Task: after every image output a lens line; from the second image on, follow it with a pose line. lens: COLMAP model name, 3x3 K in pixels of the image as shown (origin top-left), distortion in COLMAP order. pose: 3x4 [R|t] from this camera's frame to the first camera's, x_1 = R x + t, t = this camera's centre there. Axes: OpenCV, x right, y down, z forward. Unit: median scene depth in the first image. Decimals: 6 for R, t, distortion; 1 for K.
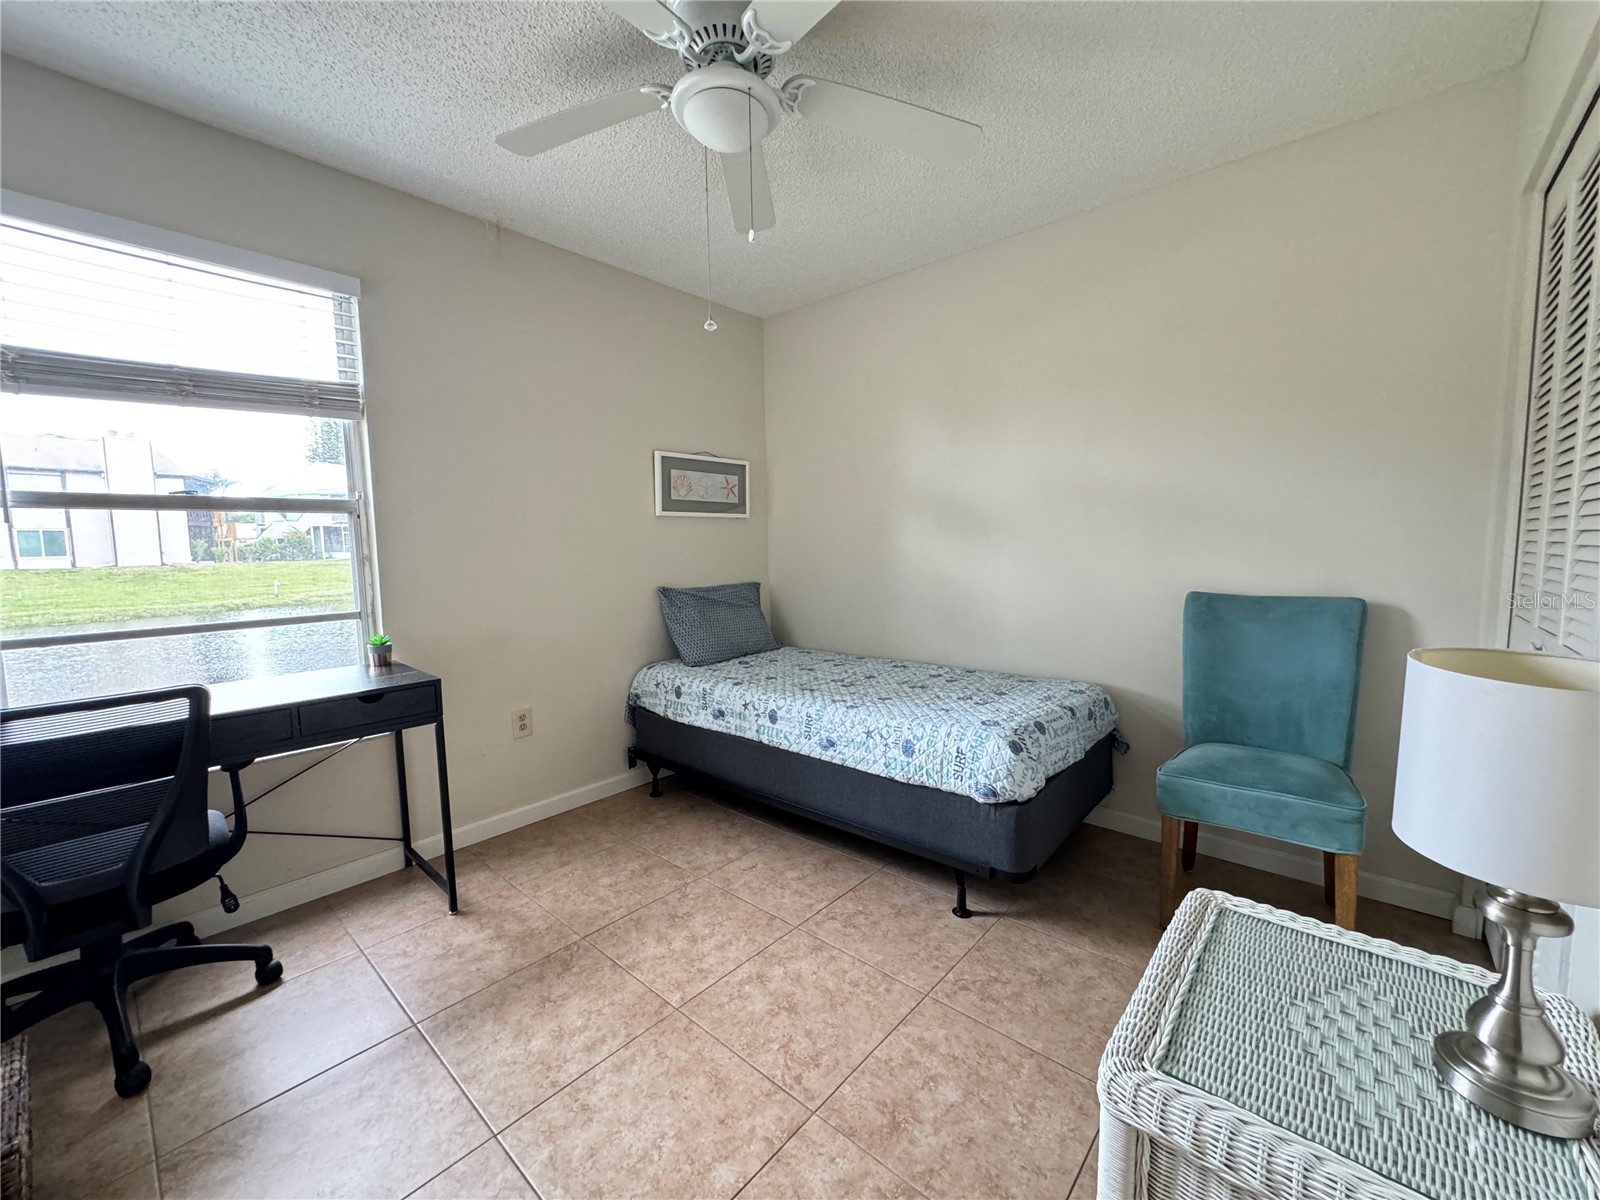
lens RADIAL K [[636.1, 0, 798.6], [0, 636.1, 595.3], [0, 0, 1]] dist [-0.000650, -0.000072]
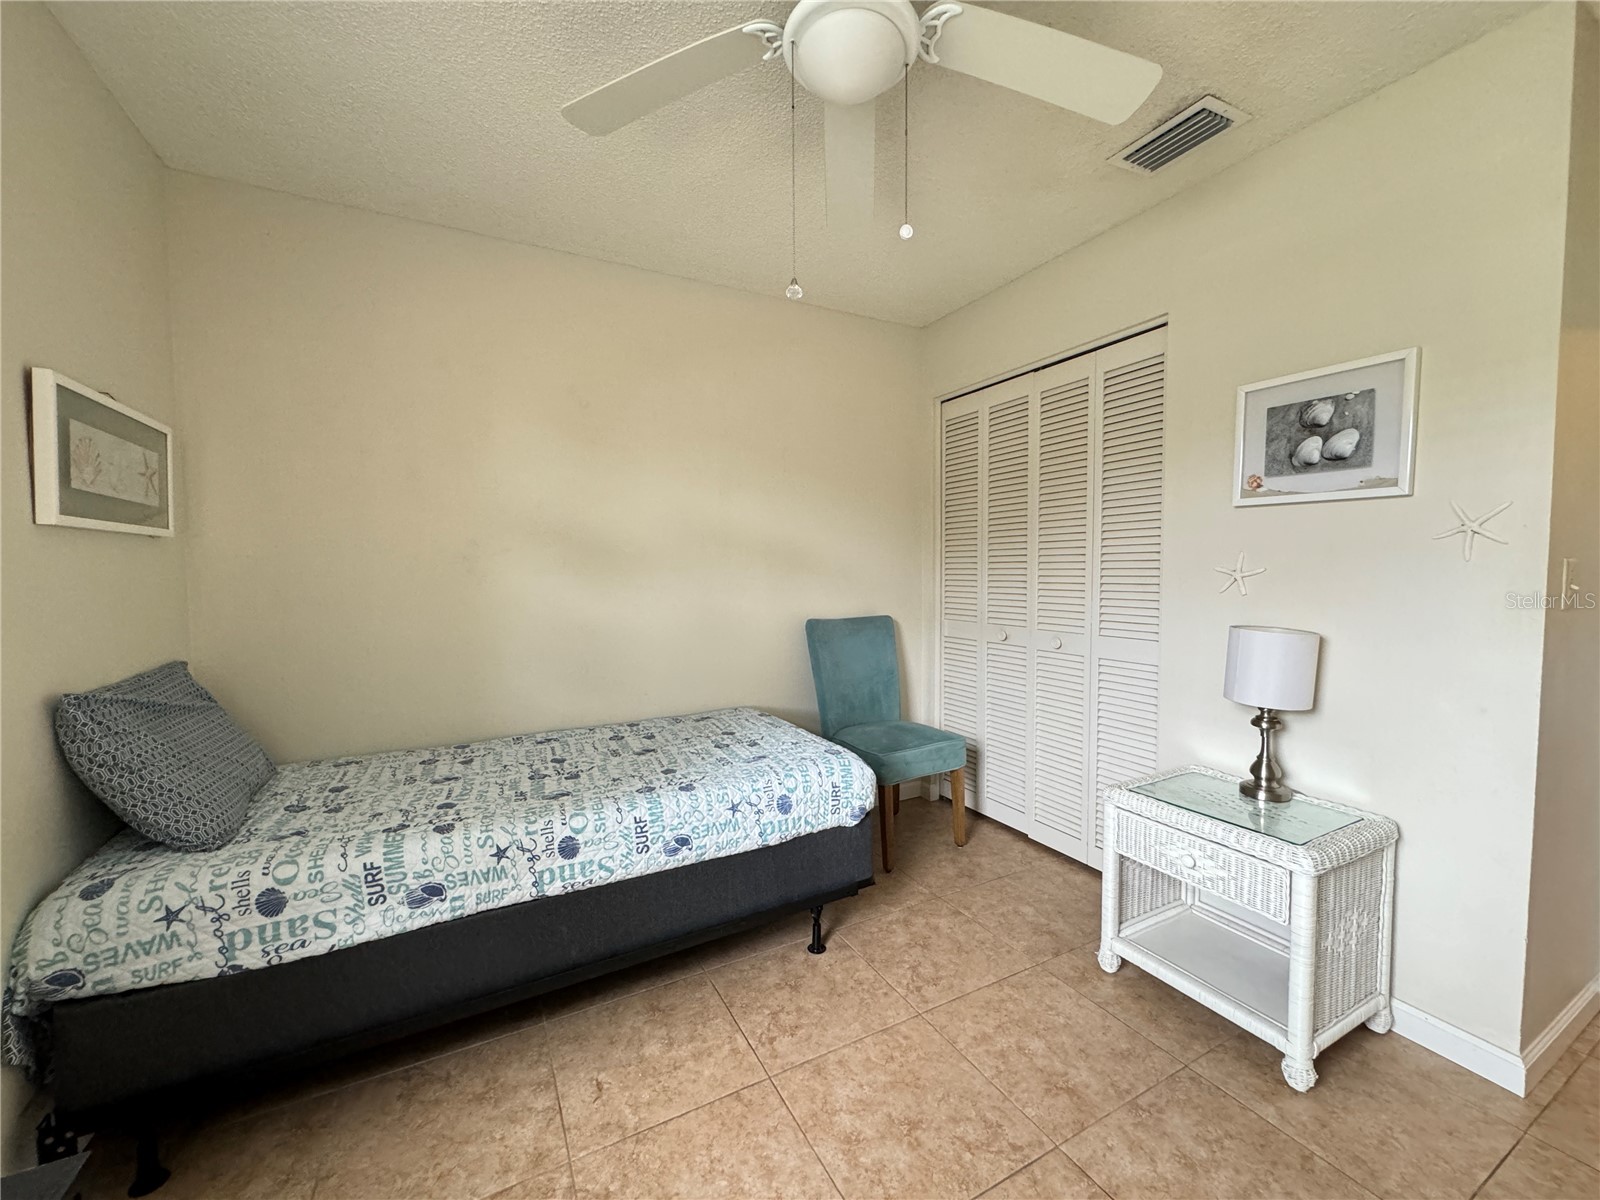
lens RADIAL K [[636.1, 0, 798.6], [0, 636.1, 595.3], [0, 0, 1]] dist [-0.000650, -0.000072]
pose [[0.351992, -0.027558, 0.935597, -0.563054], [0.078156, 0.996941, -0.000039, -0.052172], [-0.932734, 0.073136, 0.353069, 0.517617]]
